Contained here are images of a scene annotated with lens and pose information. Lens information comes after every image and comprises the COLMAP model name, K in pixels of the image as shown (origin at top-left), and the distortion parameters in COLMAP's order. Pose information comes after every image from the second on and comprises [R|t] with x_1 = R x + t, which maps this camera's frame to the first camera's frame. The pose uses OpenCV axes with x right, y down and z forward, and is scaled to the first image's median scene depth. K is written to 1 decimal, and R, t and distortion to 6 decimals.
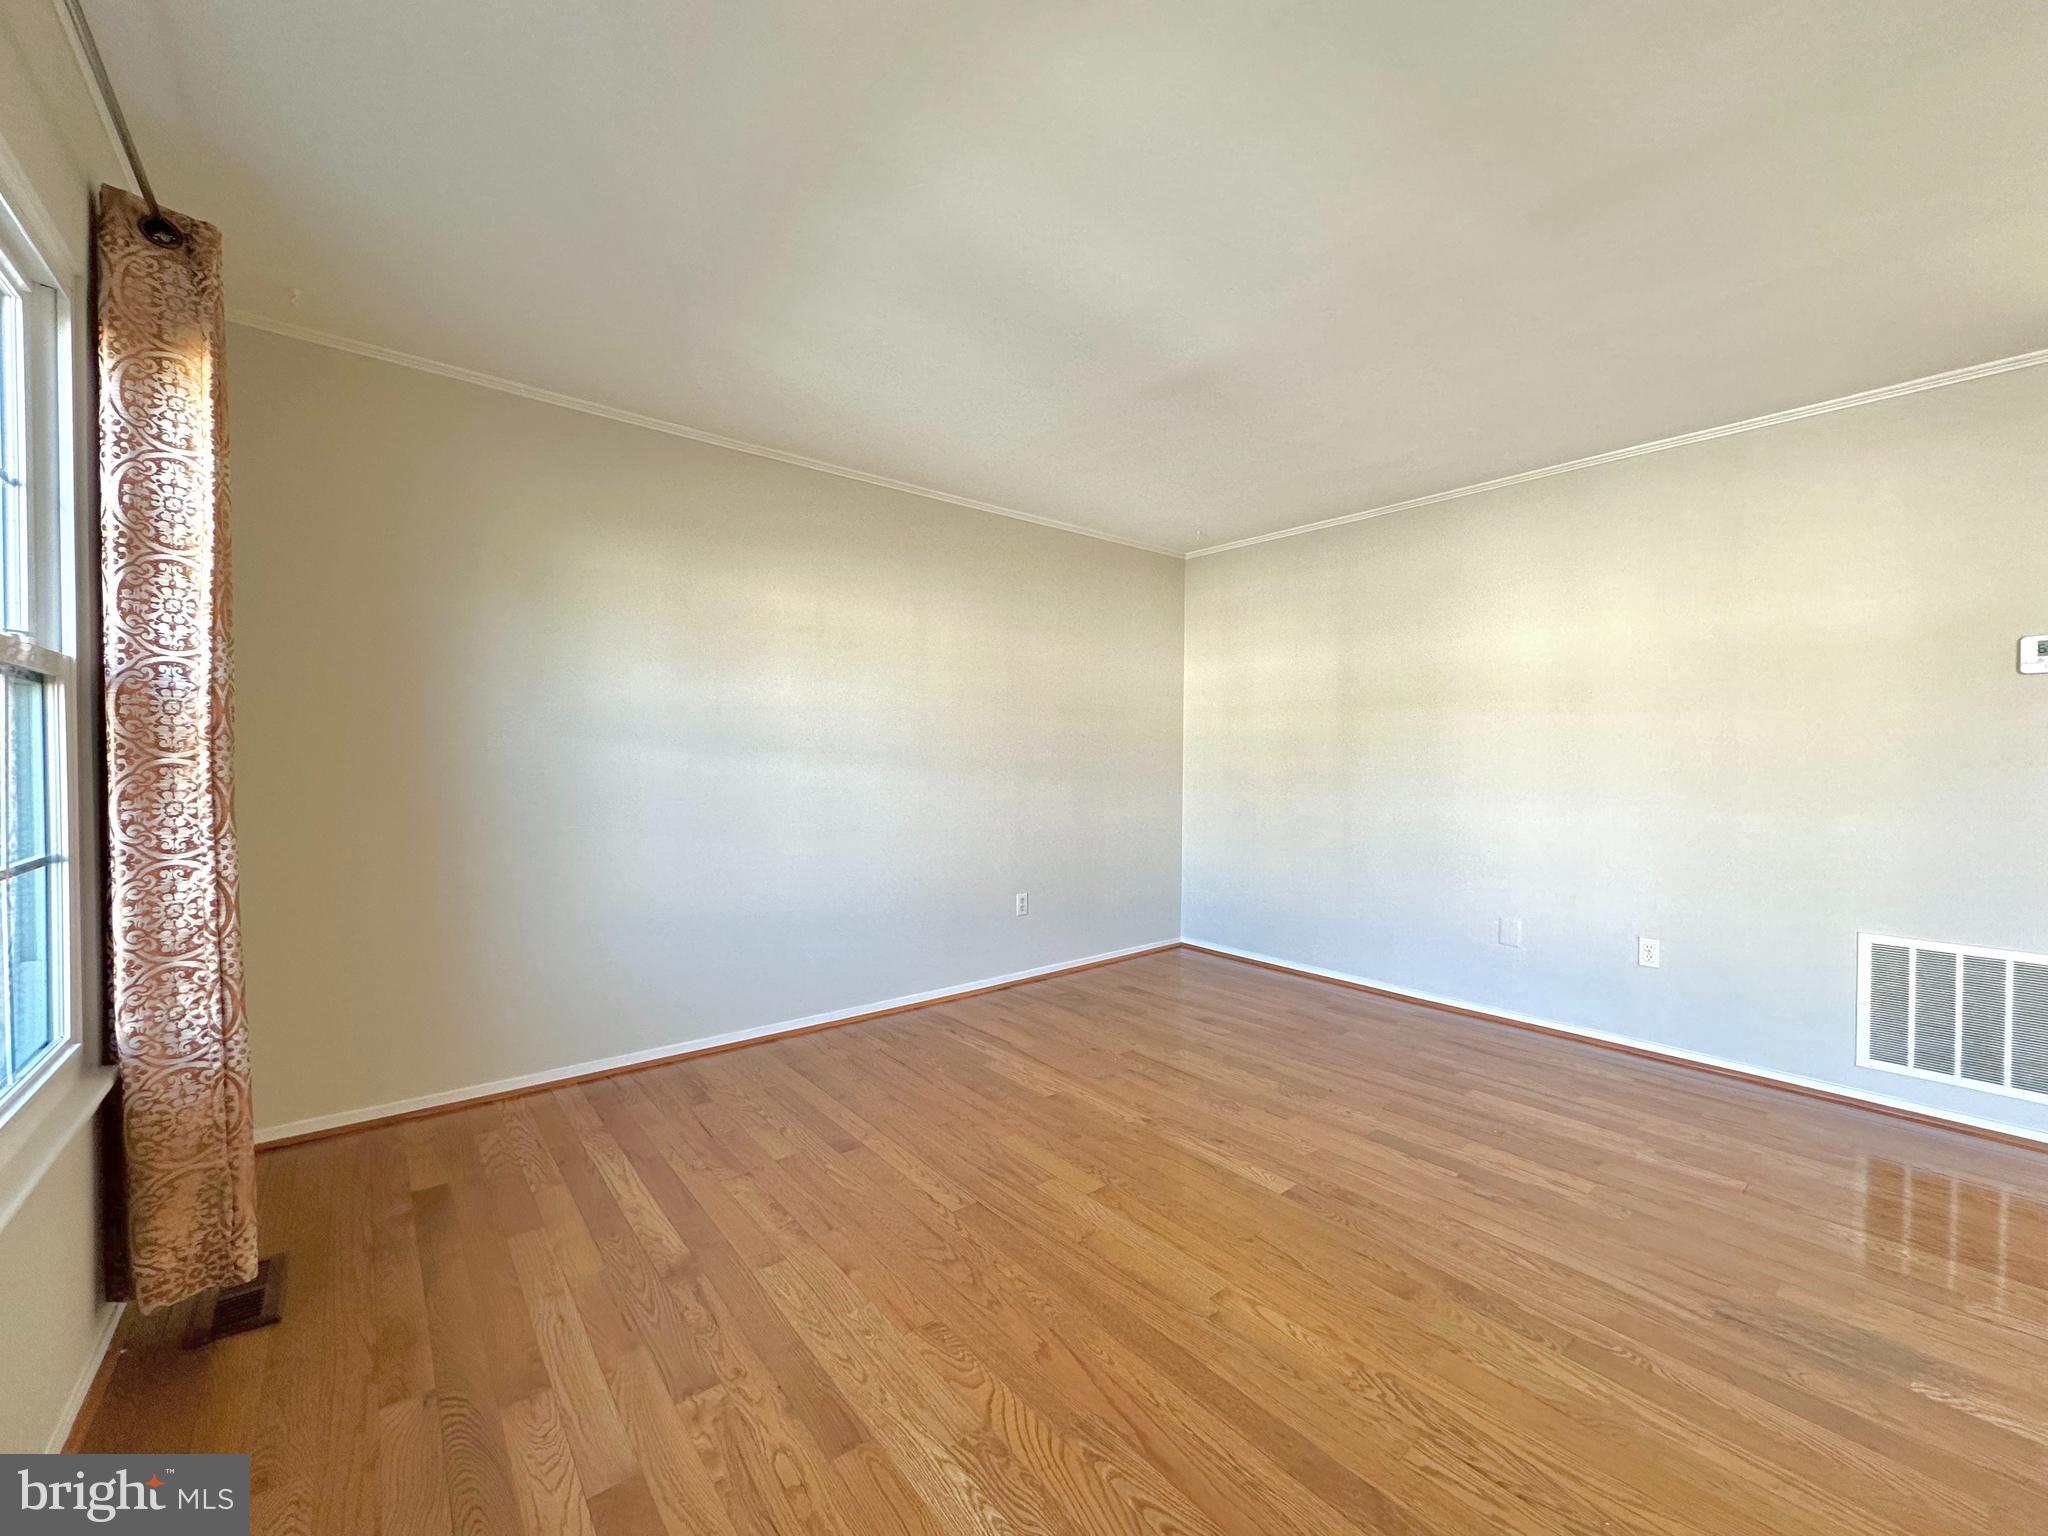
lens RADIAL K [[815.6, 0, 1024.0], [0, 815.6, 768.0], [0, 0, 1]] dist [-0.002383, 0.000620]
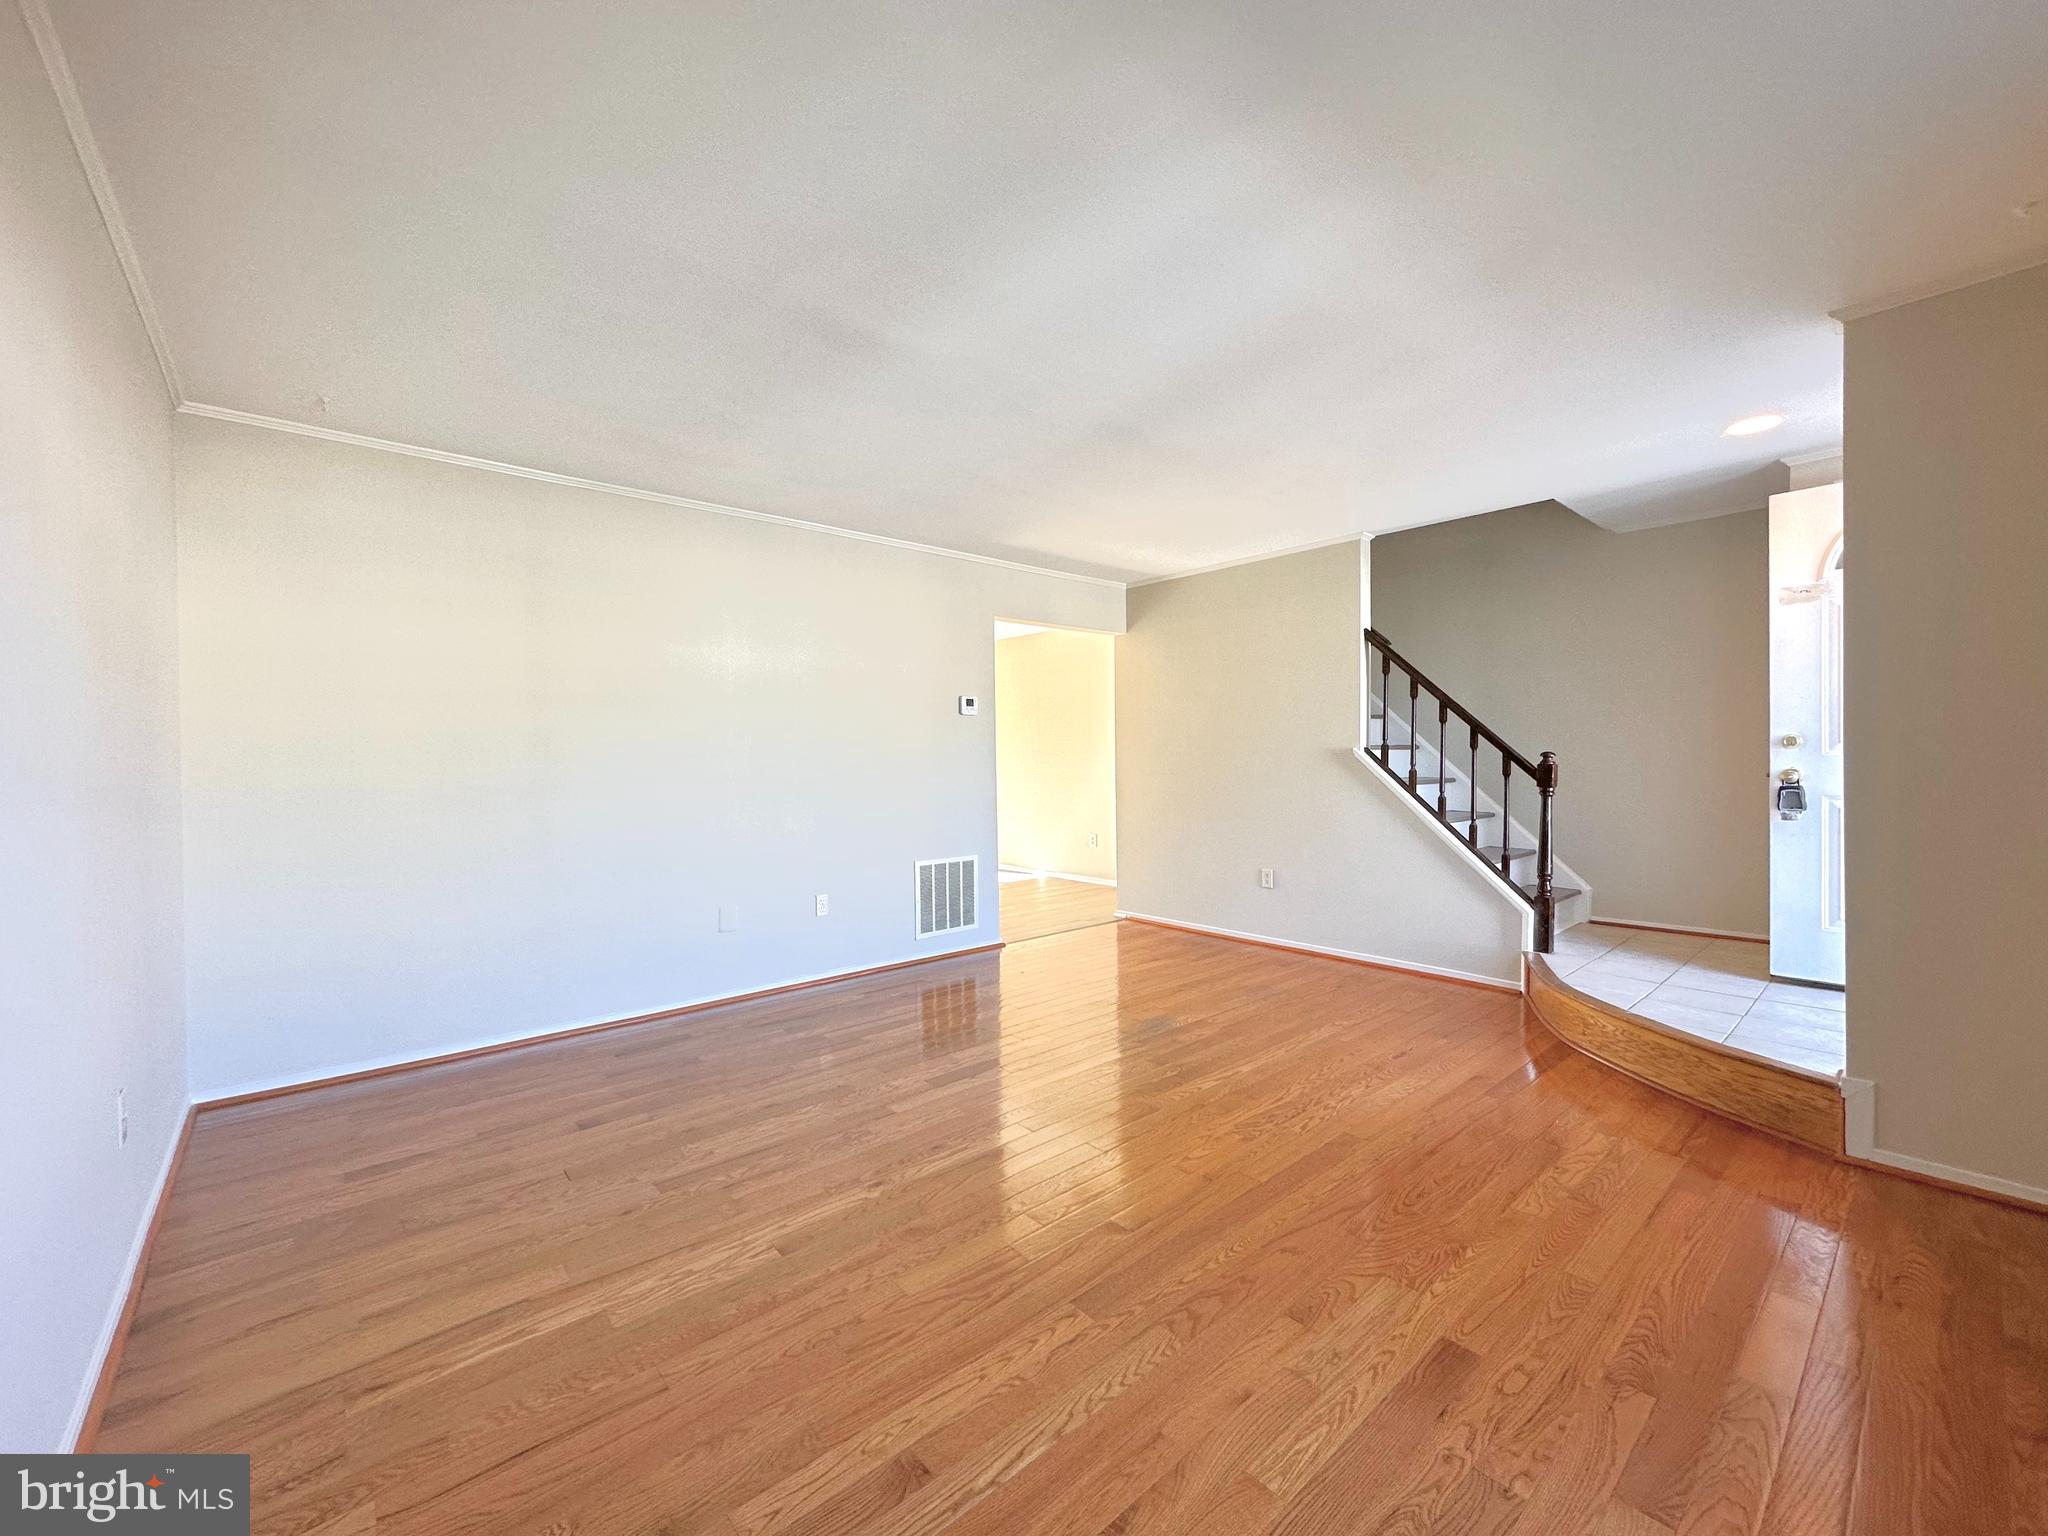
lens RADIAL K [[815.6, 0, 1024.0], [0, 815.6, 768.0], [0, 0, 1]] dist [-0.002383, 0.000620]
pose [[-0.025465, -0.020313, 0.999469, -0.664253], [0.025151, 0.999464, 0.020954, -0.021144], [-0.999359, 0.025671, -0.024941, 0.804178]]
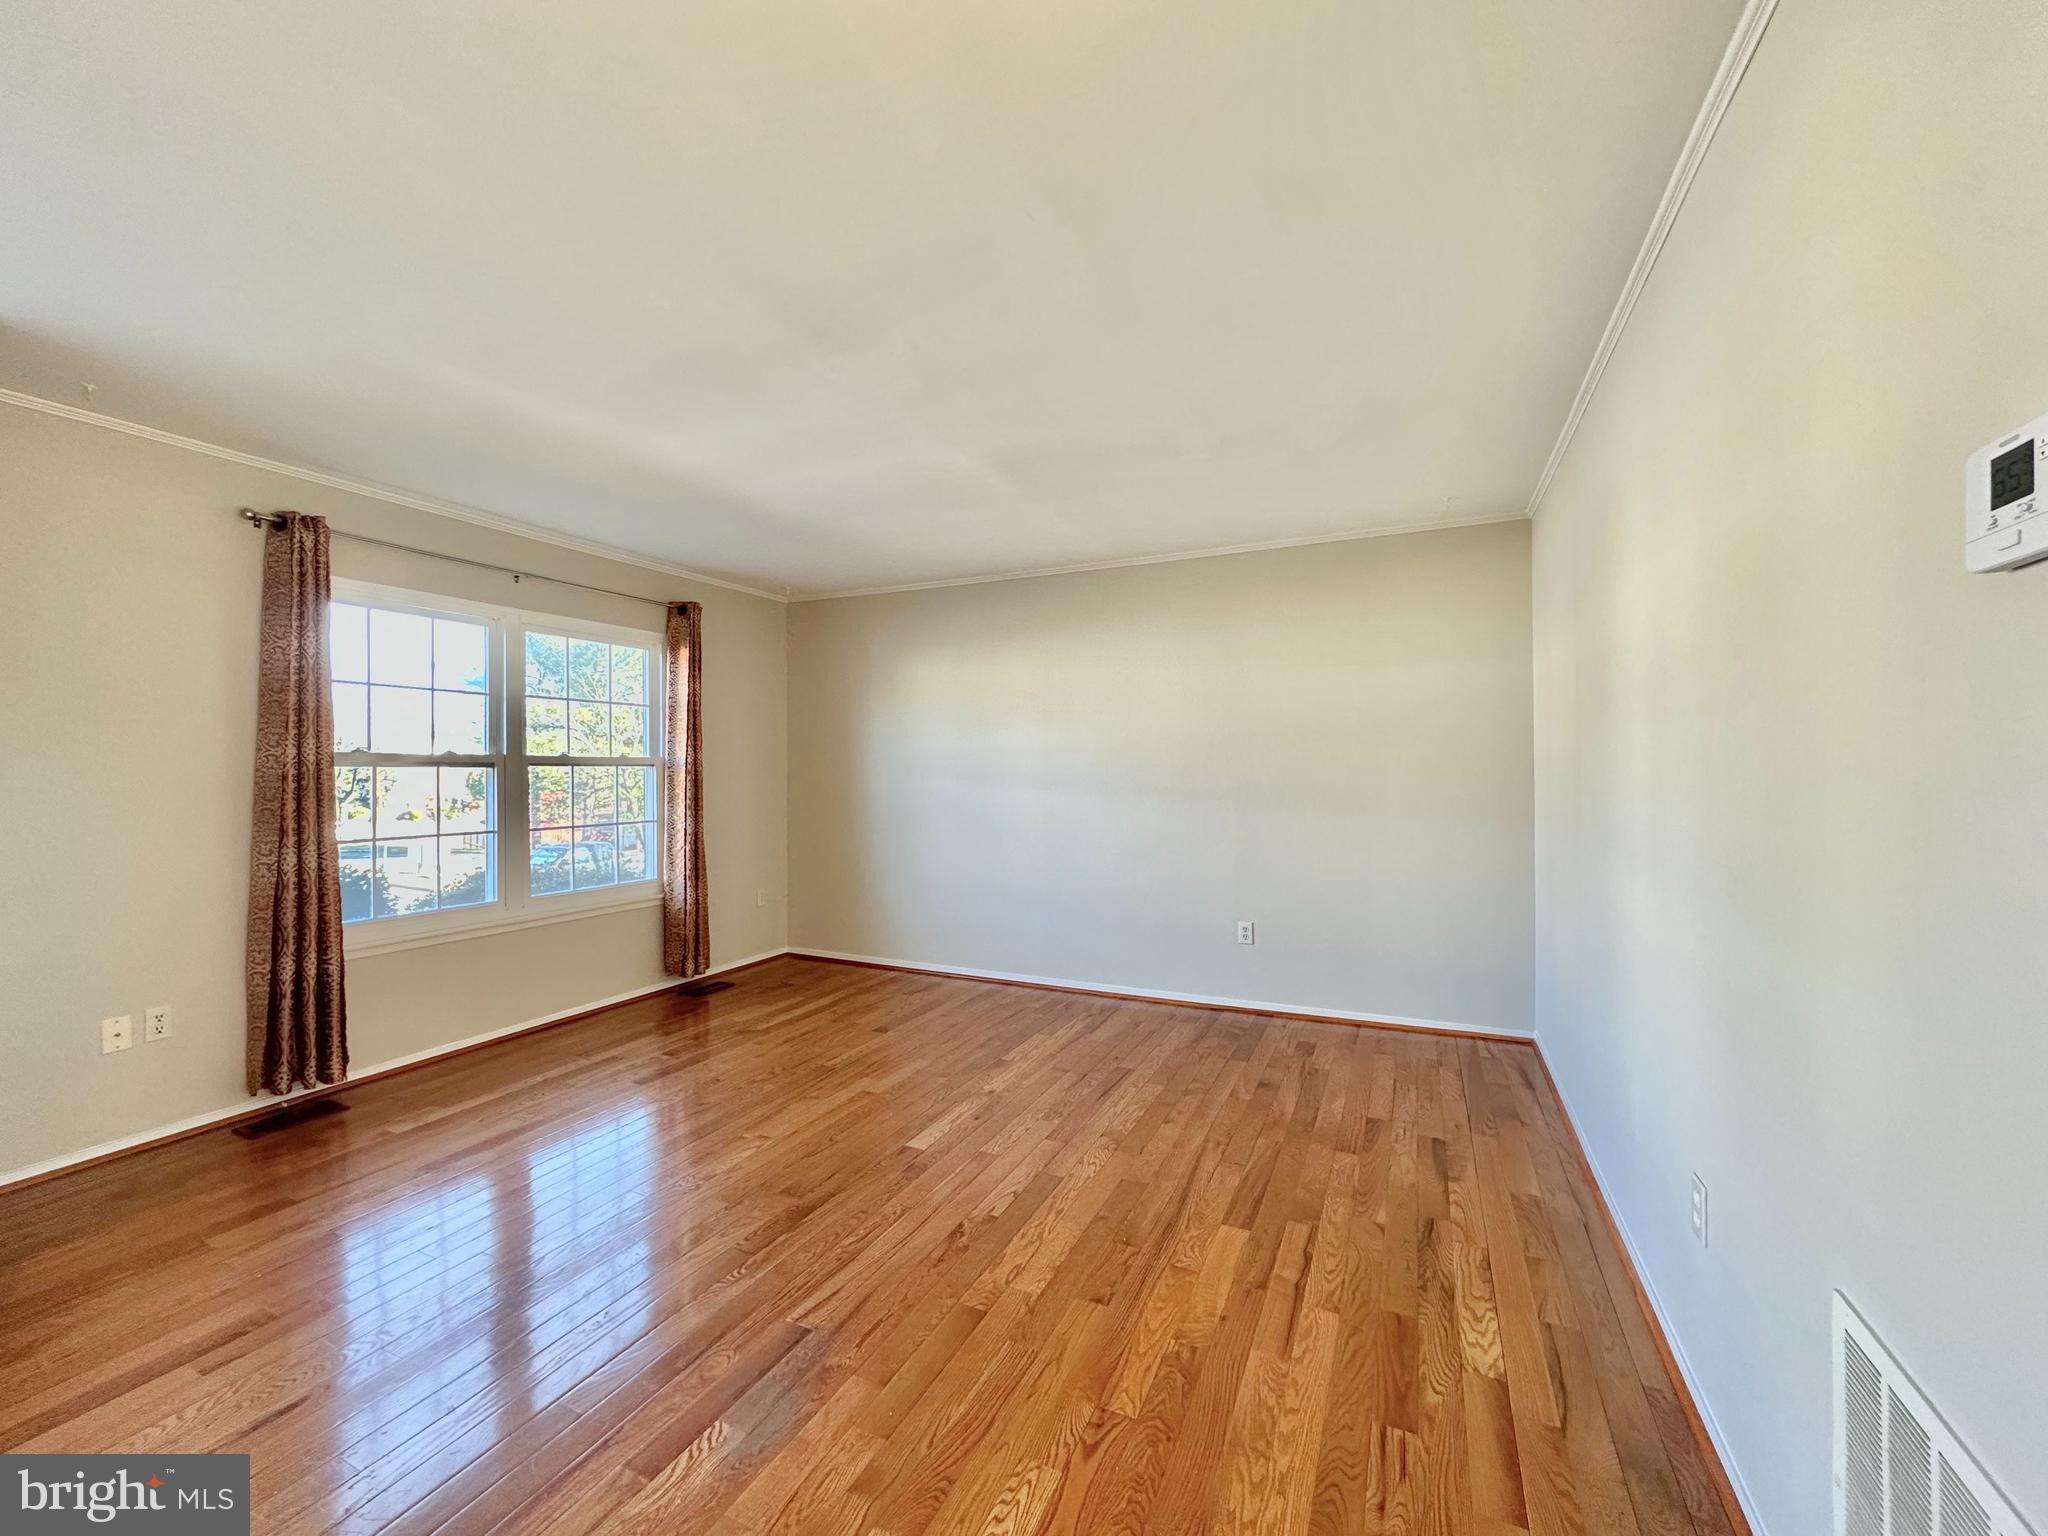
lens RADIAL K [[815.6, 0, 1024.0], [0, 815.6, 768.0], [0, 0, 1]] dist [-0.002383, 0.000620]
pose [[0.426564, -0.008730, -0.904415, 1.200077], [-0.005363, 0.999911, -0.012181, -0.034094], [0.904442, 0.010047, 0.426479, 0.489529]]
